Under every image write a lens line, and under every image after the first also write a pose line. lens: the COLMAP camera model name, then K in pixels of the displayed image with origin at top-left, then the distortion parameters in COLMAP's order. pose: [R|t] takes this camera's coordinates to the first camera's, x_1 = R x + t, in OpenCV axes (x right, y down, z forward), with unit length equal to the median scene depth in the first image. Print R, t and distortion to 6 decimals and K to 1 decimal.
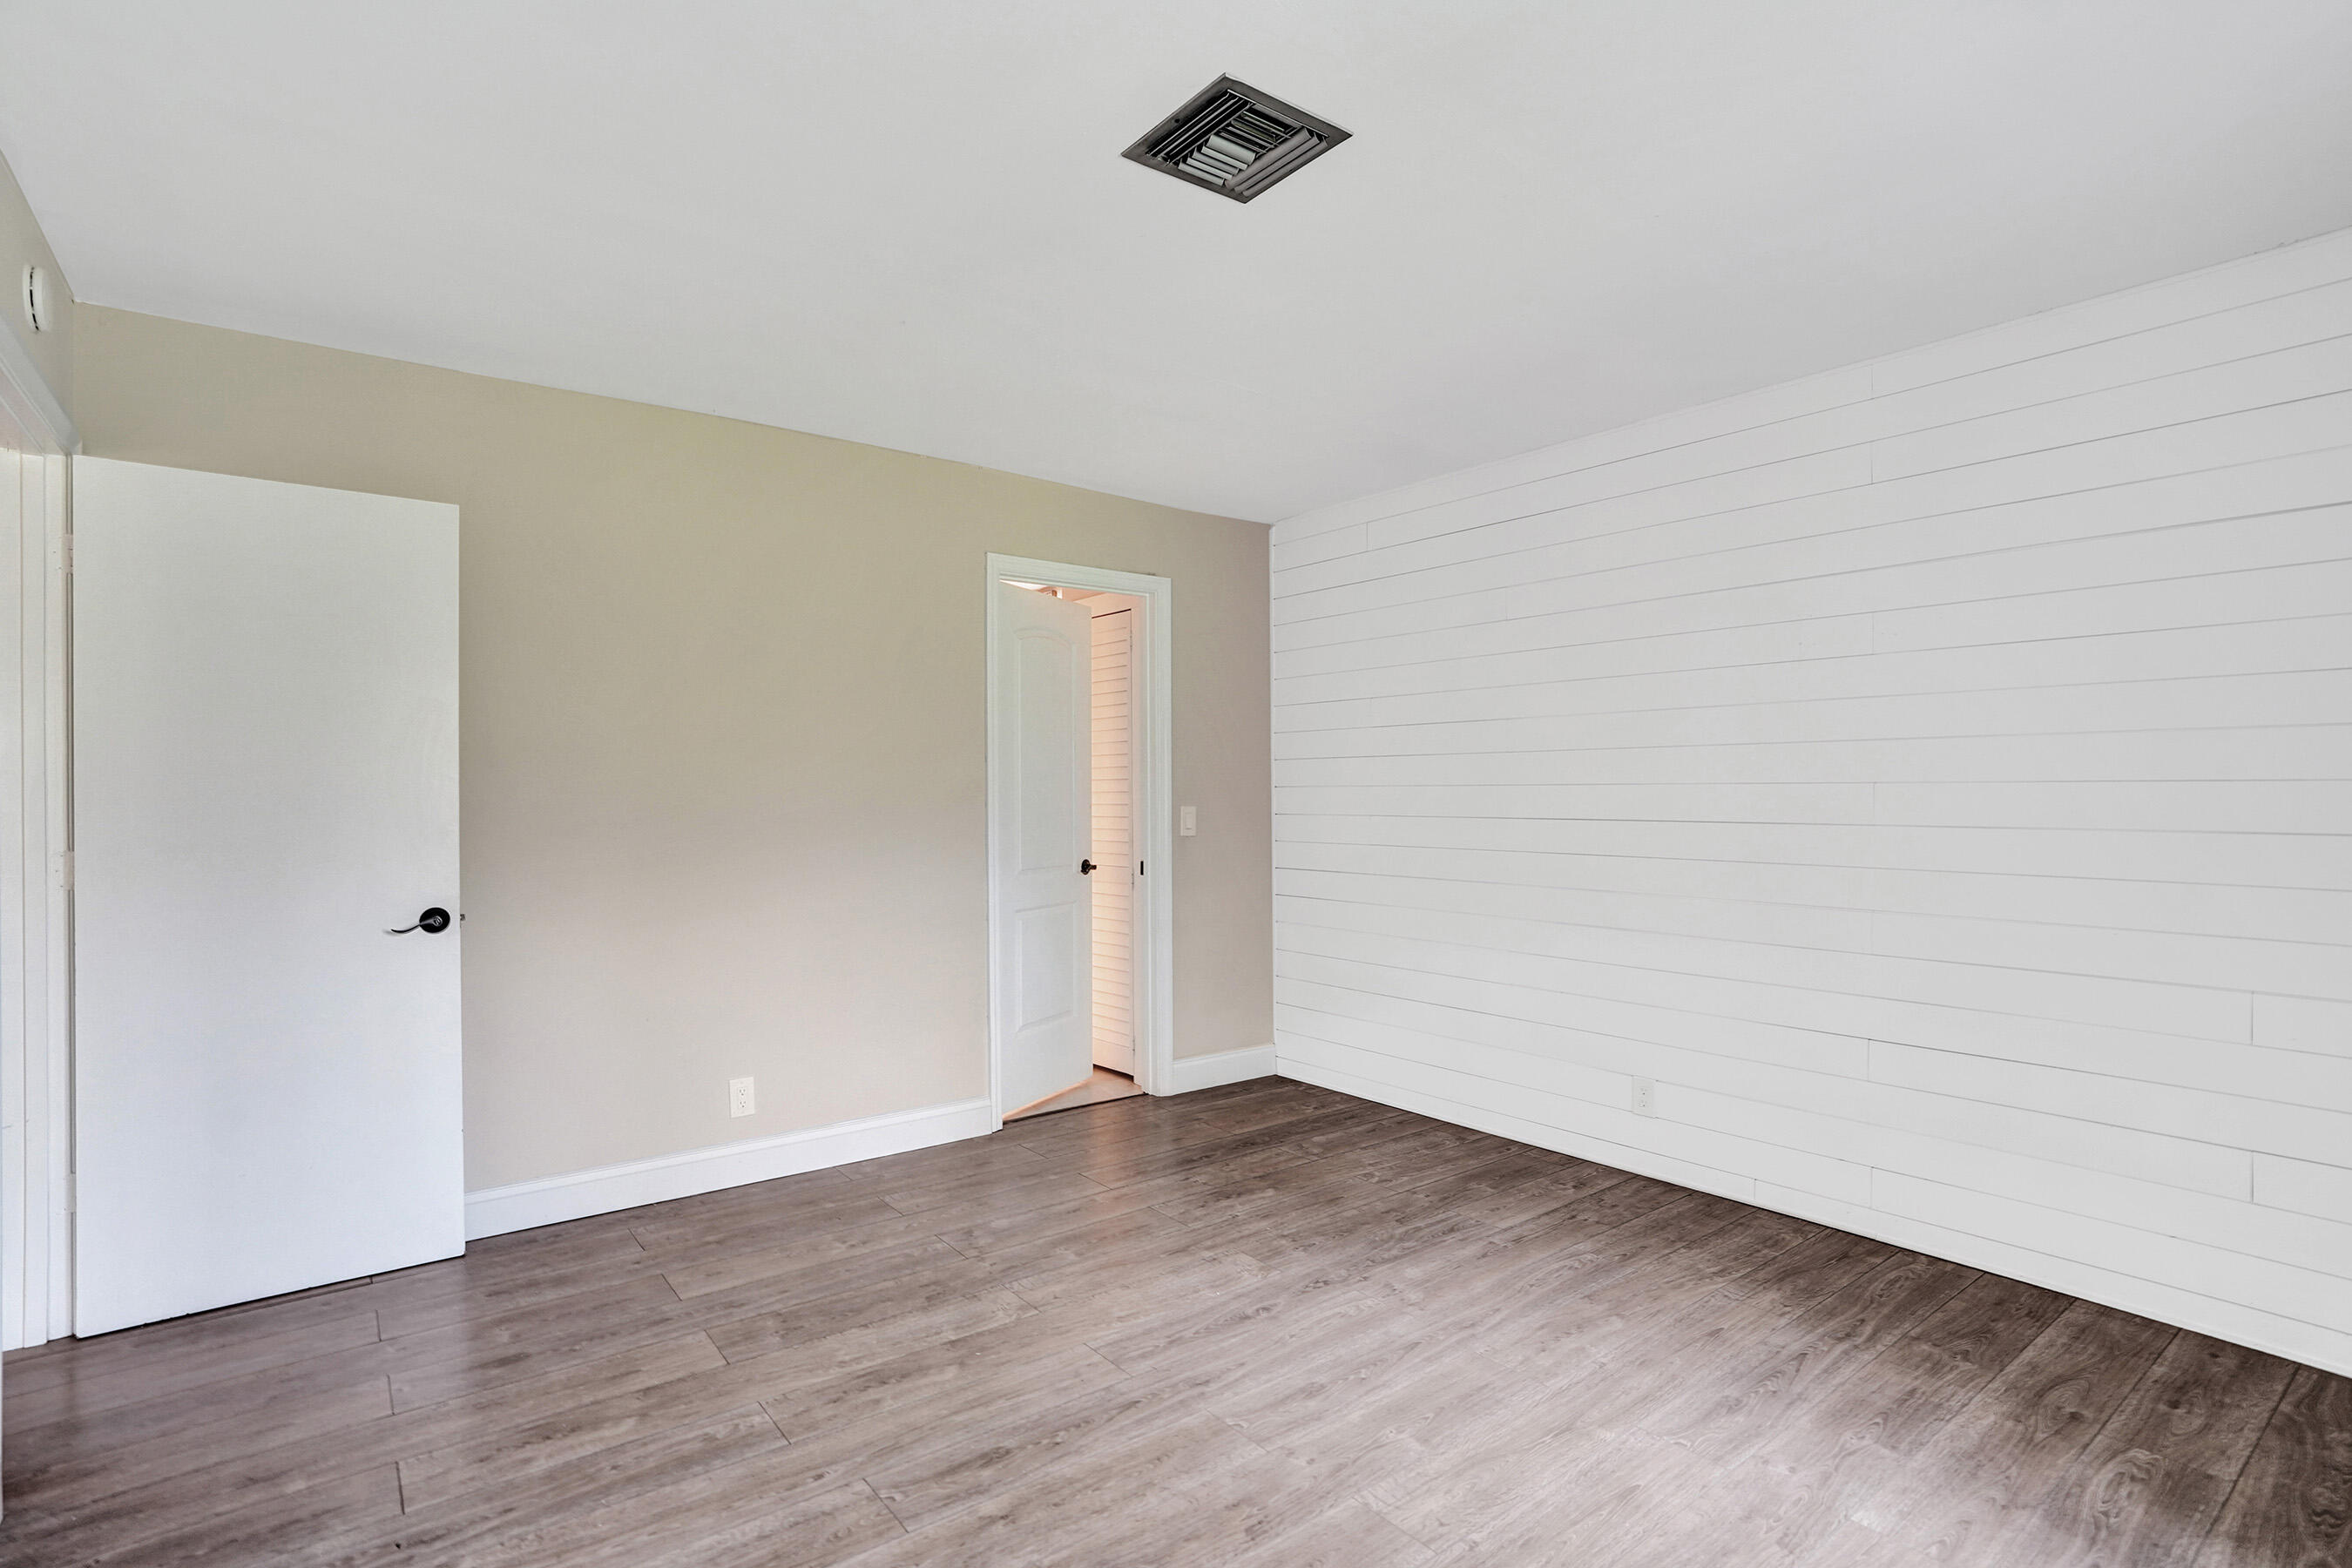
lens RADIAL K [[1082.1, 0, 1174.9], [0, 1082.1, 819.1], [0, 0, 1]] dist [-0.037019, 0.016389]
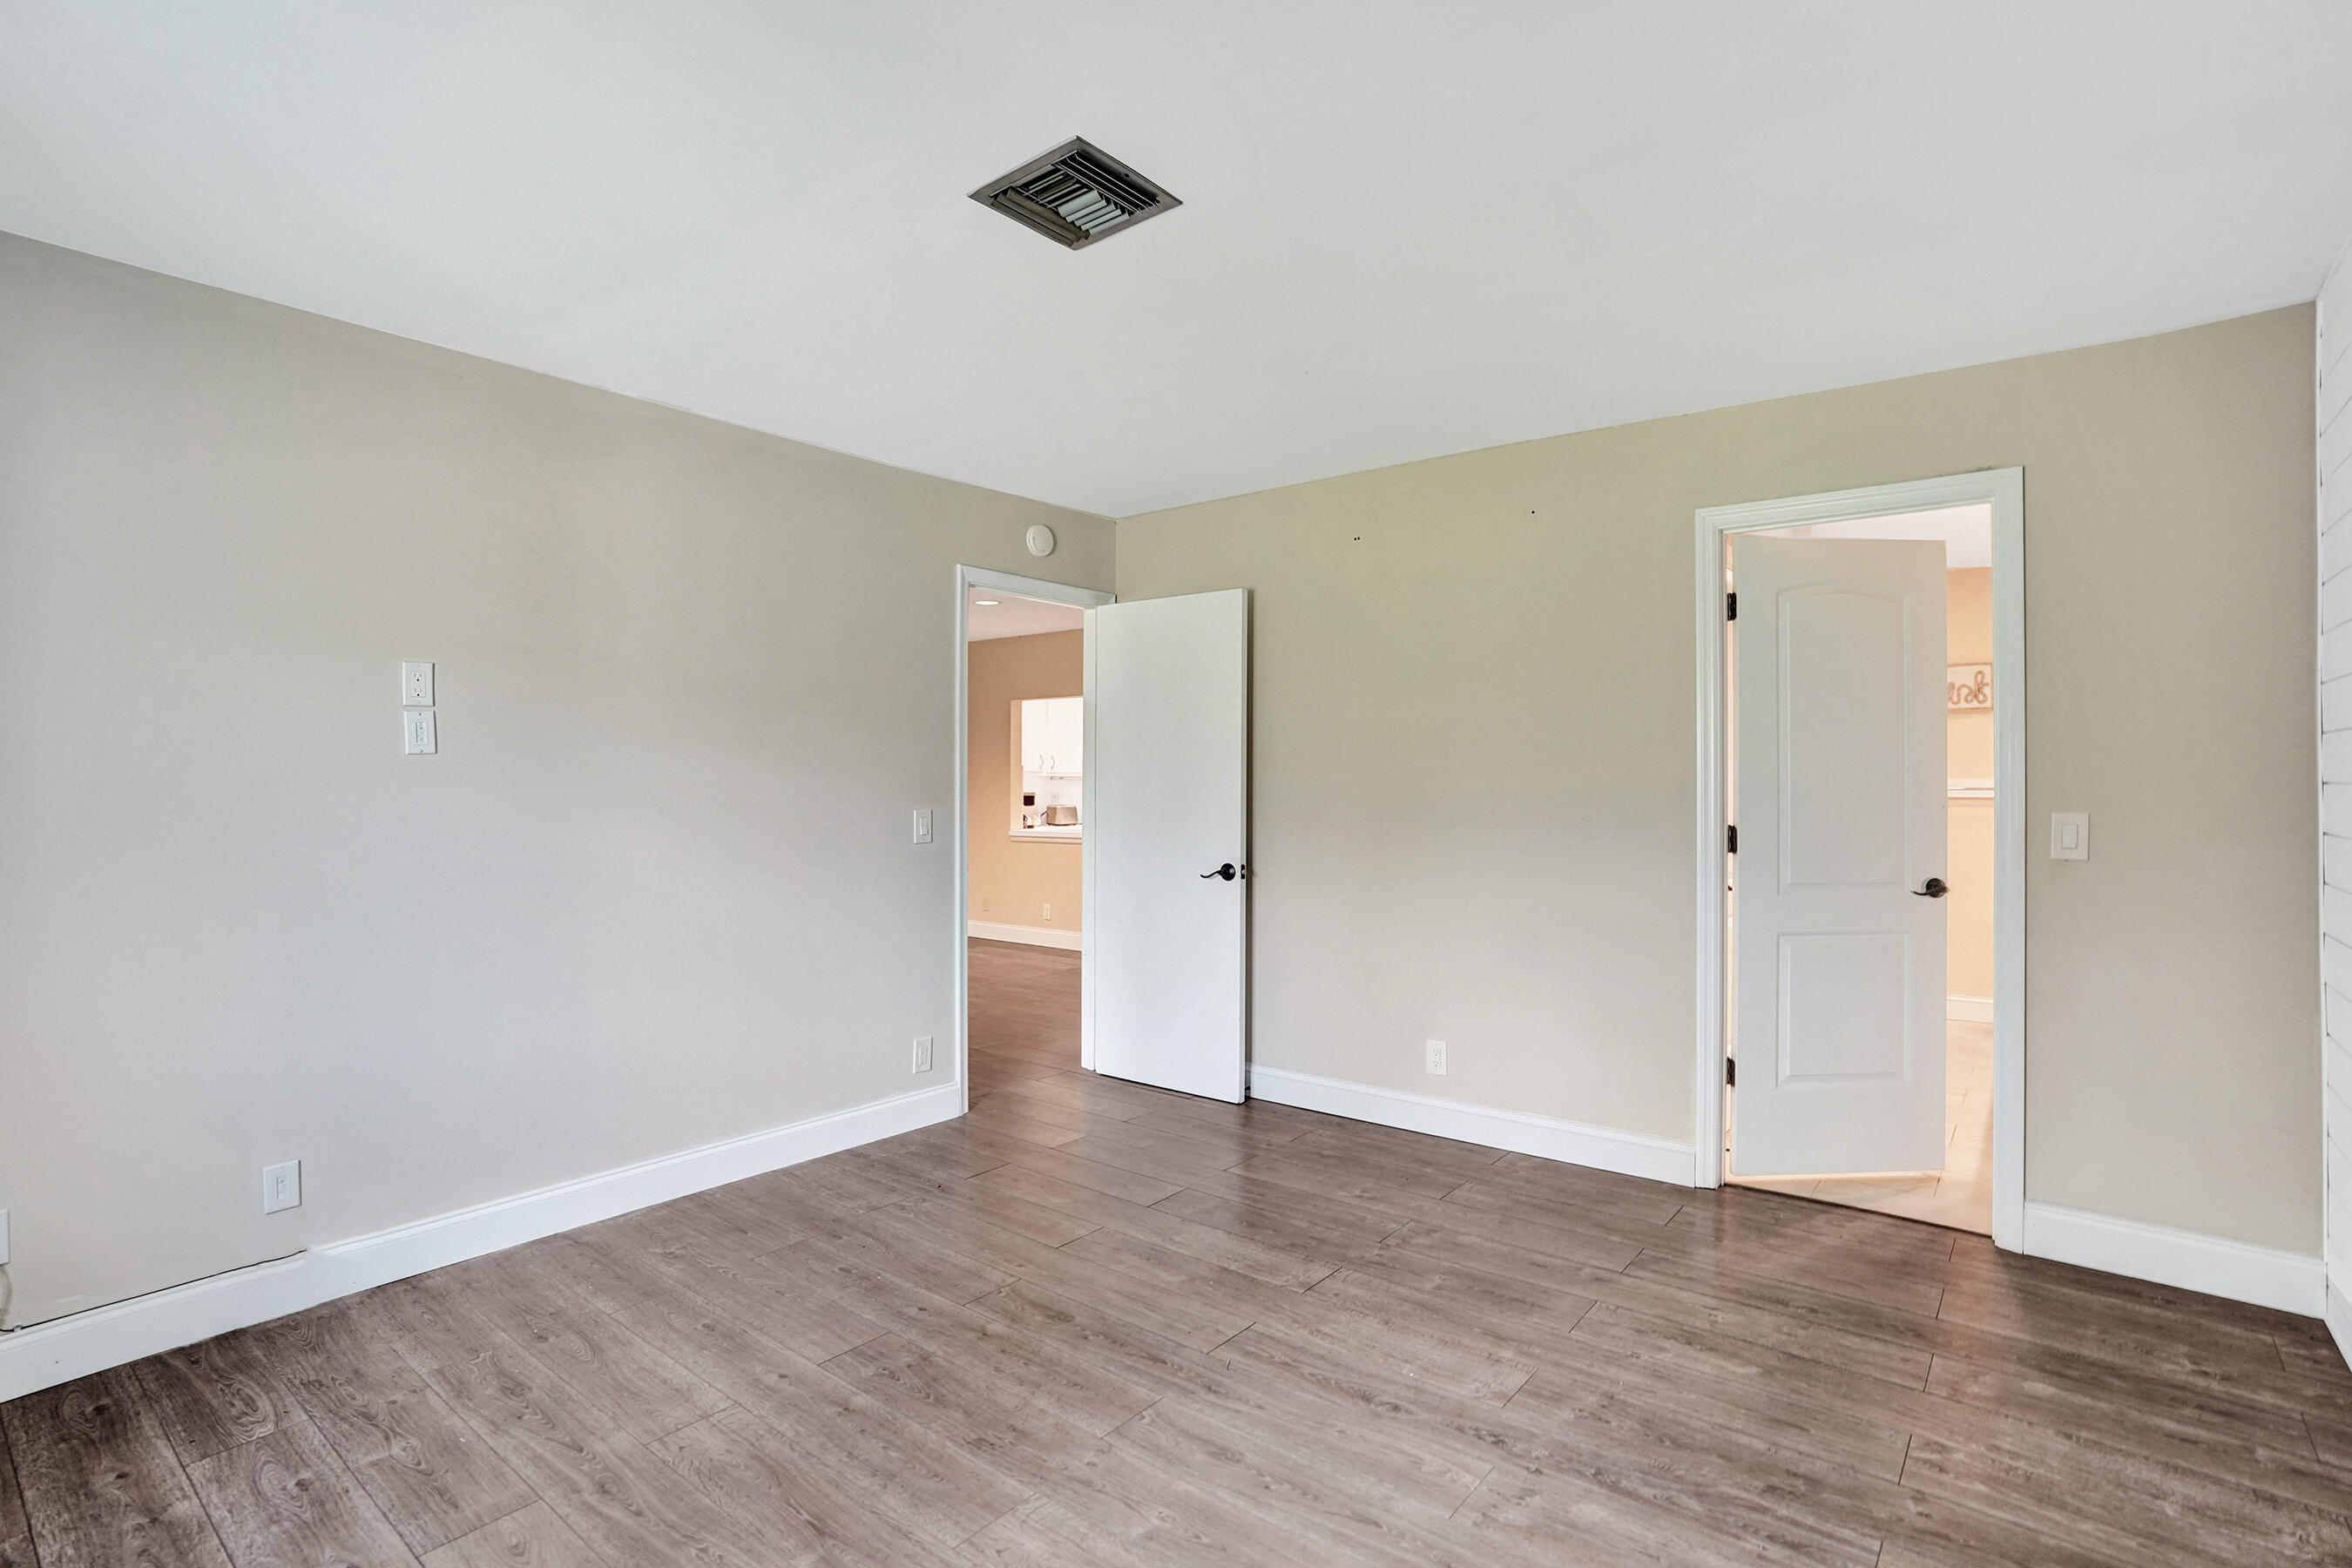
lens RADIAL K [[1067.7, 0, 1176.0], [0, 1067.7, 784.0], [0, 0, 1]] dist [-0.045682, 0.022834]
pose [[0.272714, 0.001112, -0.962094, 0.695426], [-0.018221, 0.999826, -0.004009, -0.020124], [0.961922, 0.018624, 0.272687, 0.507132]]
